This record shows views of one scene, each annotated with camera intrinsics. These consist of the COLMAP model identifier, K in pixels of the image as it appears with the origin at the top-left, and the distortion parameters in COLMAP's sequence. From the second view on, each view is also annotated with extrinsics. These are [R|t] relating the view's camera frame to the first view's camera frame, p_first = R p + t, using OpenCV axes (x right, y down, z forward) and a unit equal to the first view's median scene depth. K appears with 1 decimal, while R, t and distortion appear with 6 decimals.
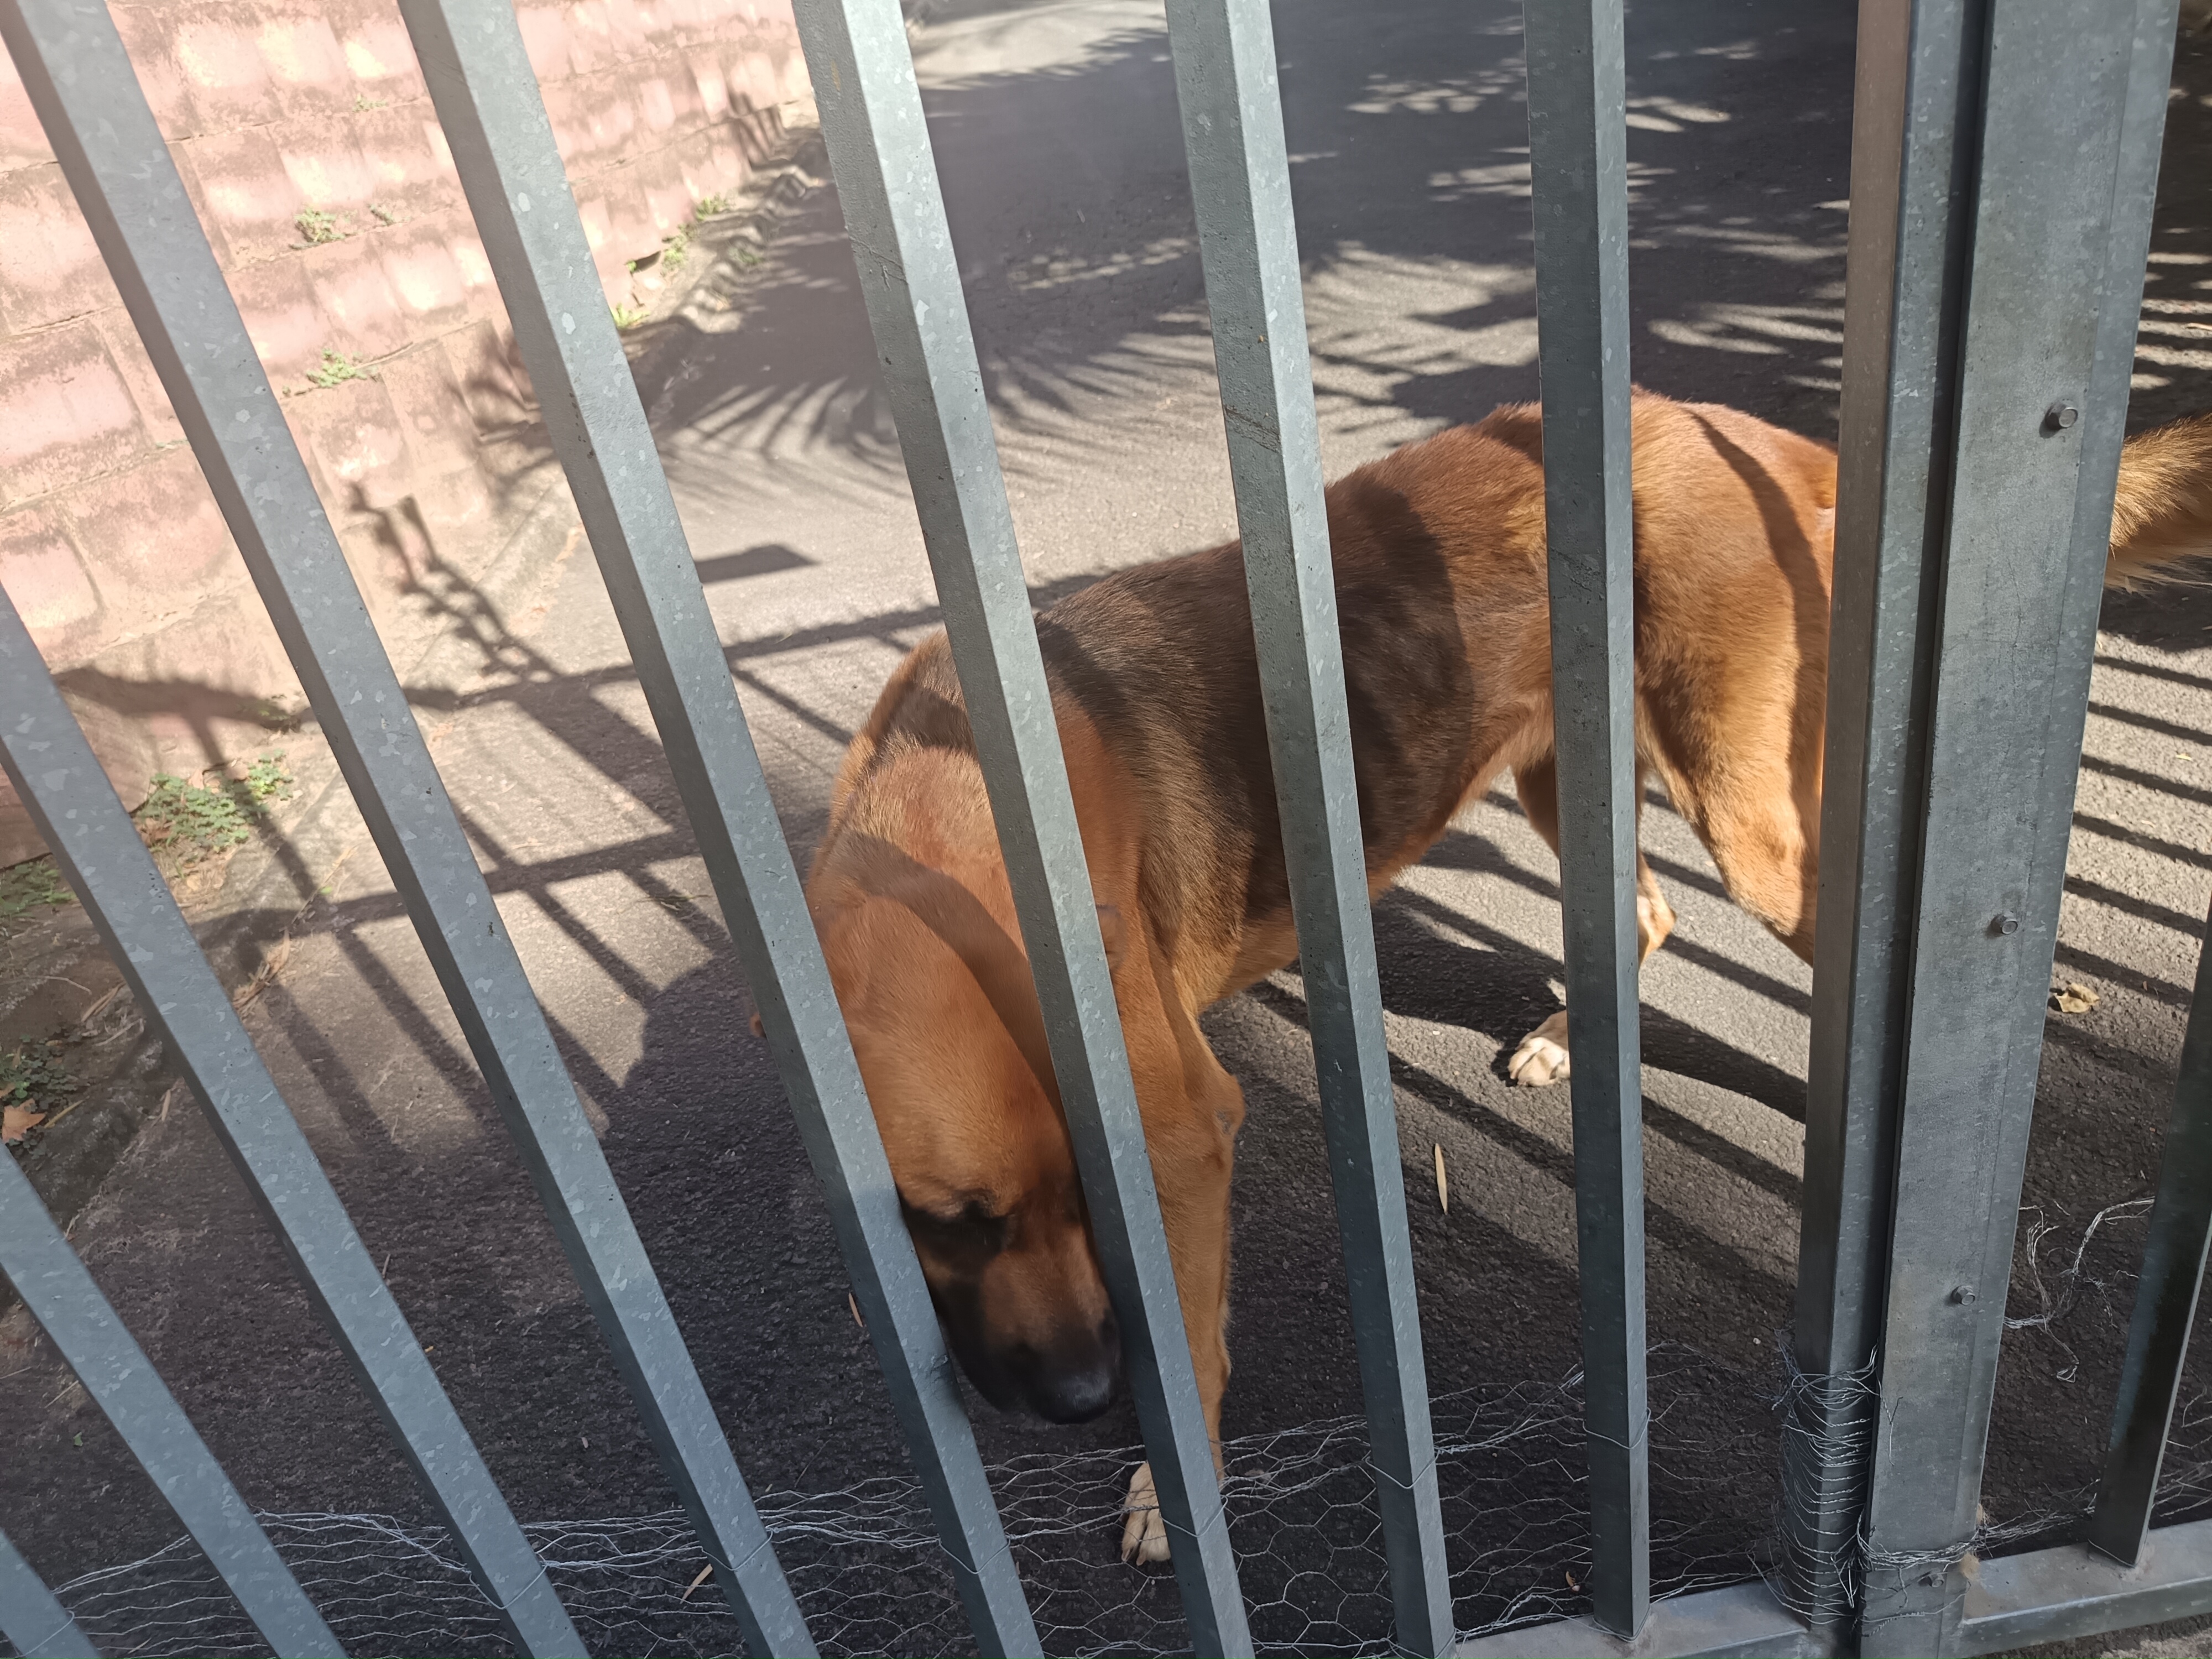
lens RADIAL K [[1740.4, 0, 1107.1], [0, 1740.4, 748.1], [0, 0, 1]] dist [0.061896, -0.127984]
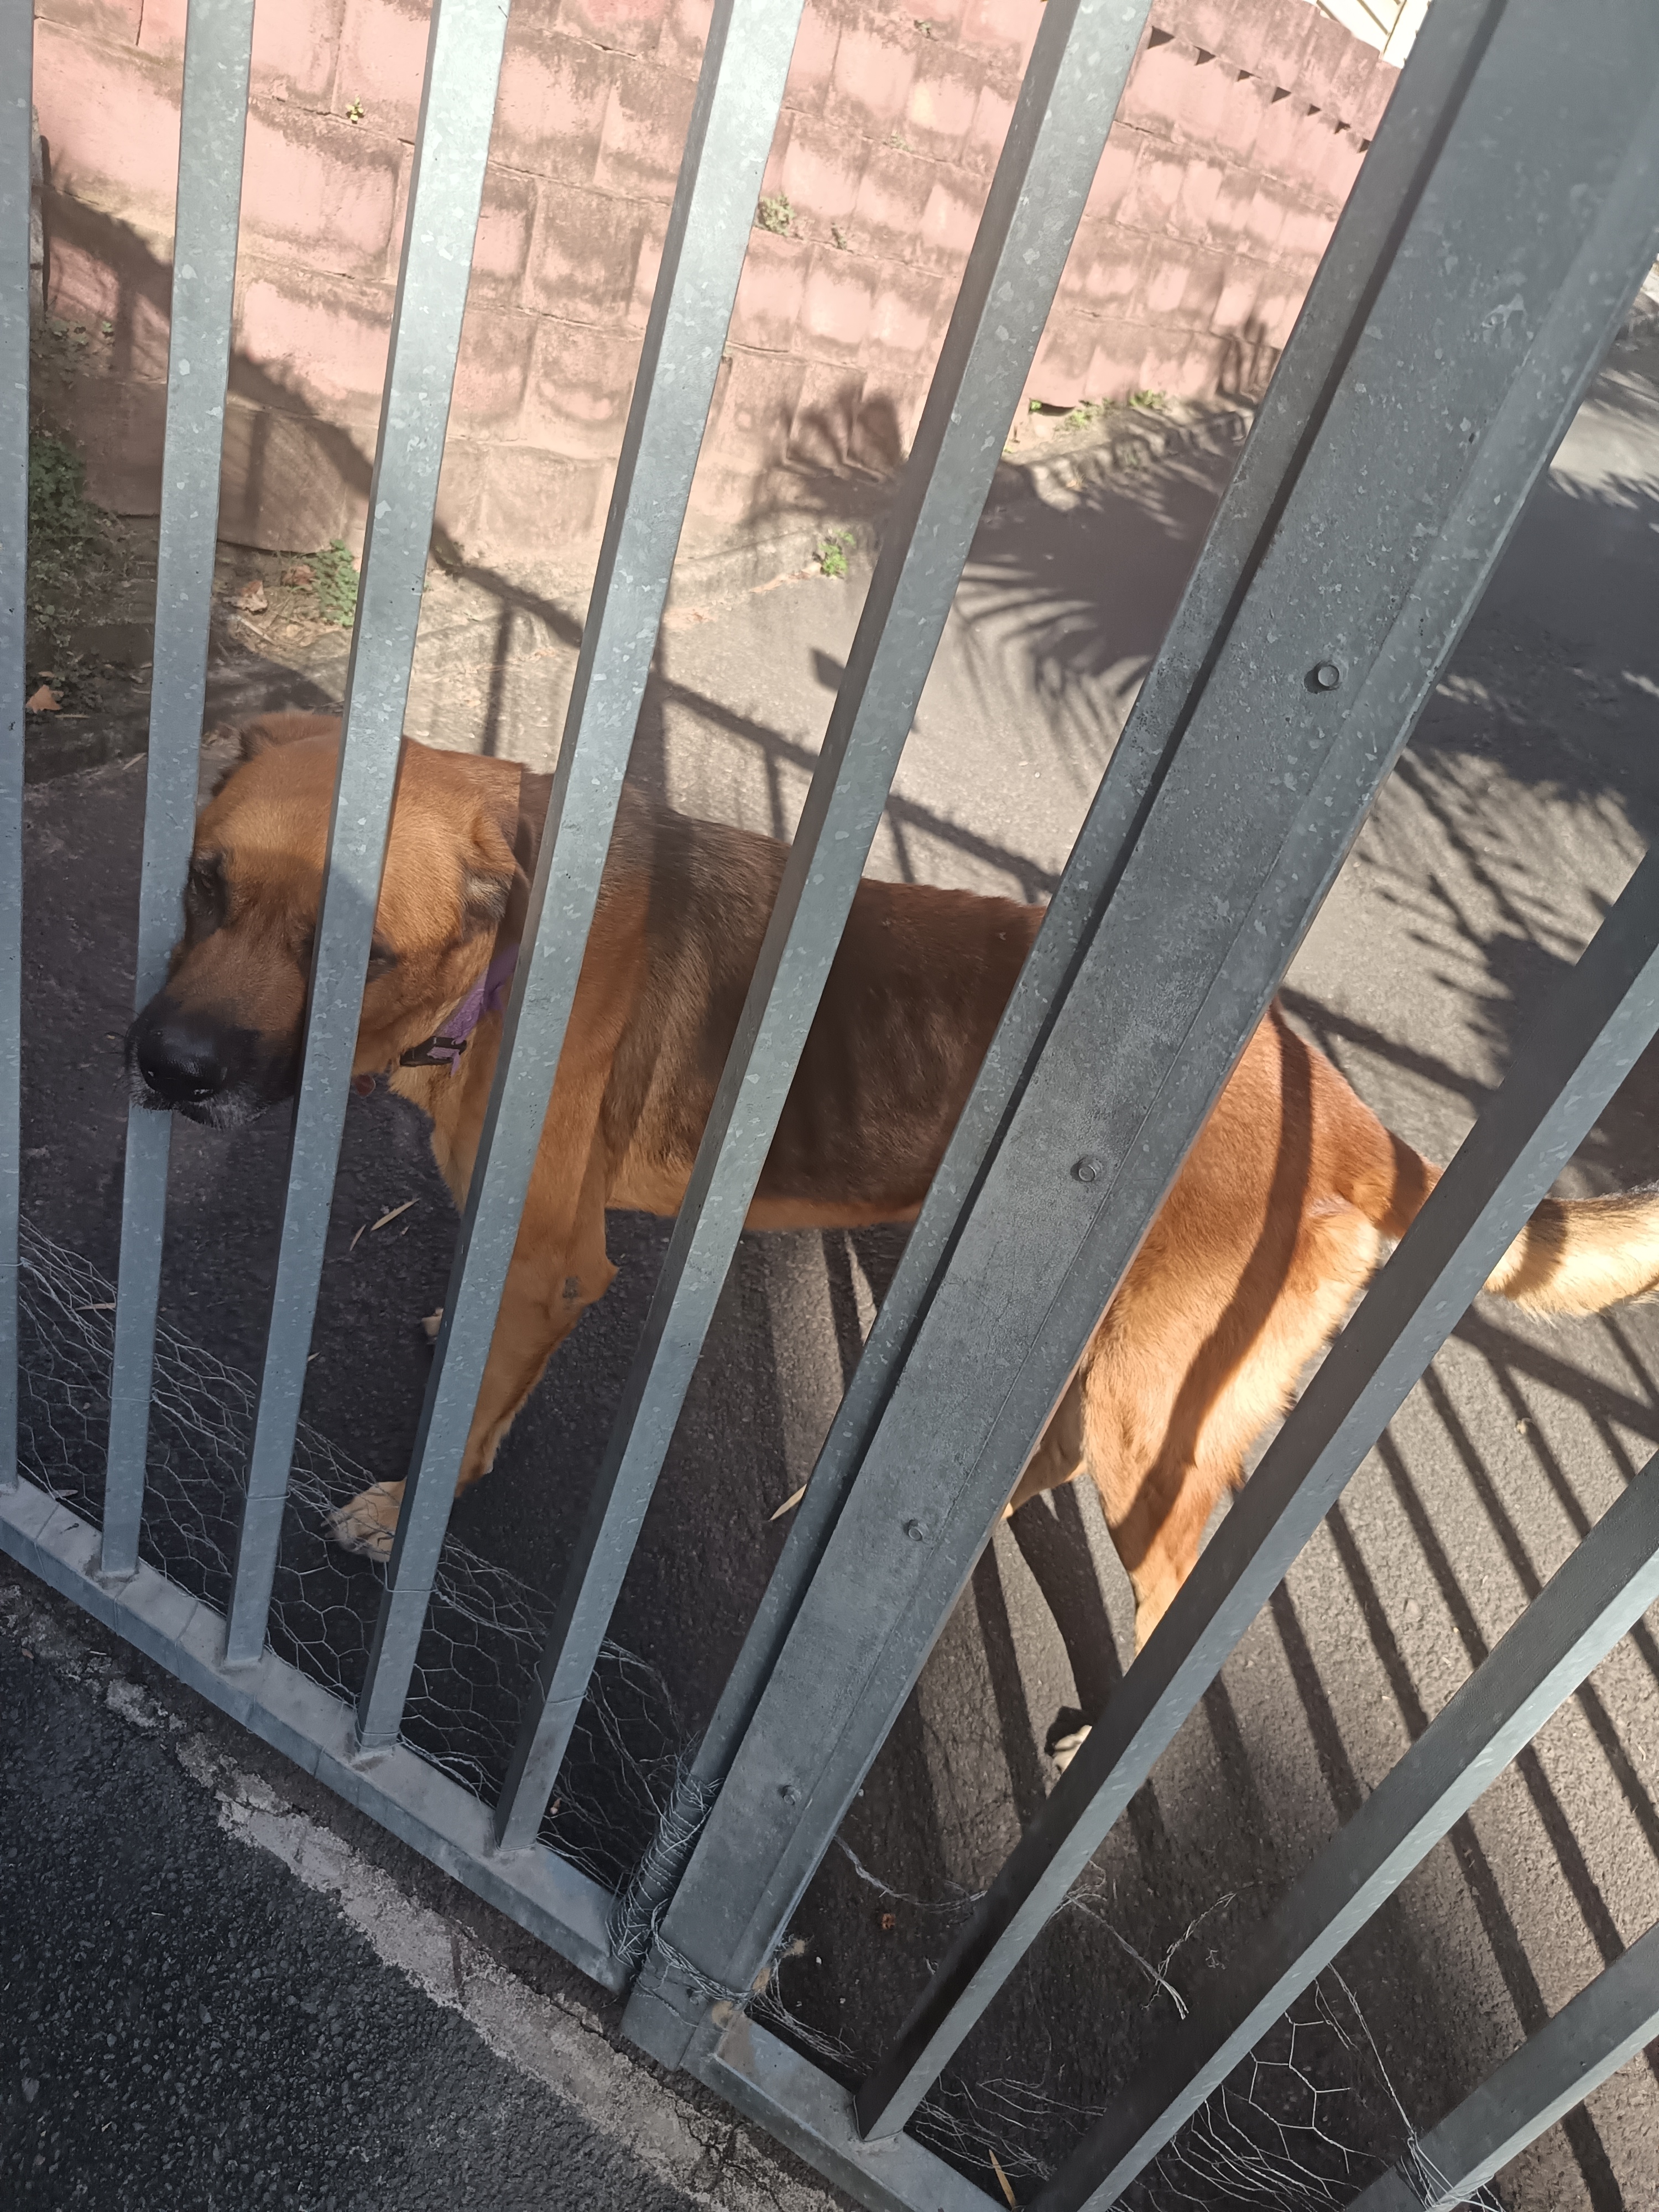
lens RADIAL K [[1740.4, 0, 738.4], [0, 1740.4, 1000.3], [0, 0, 1]] dist [0.061896, -0.127984]
pose [[0.744014, 0.621022, -0.246524, 0.104601], [-0.609222, 0.782038, 0.131399, -0.048094], [0.274393, 0.052425, 0.960187, -0.022312]]
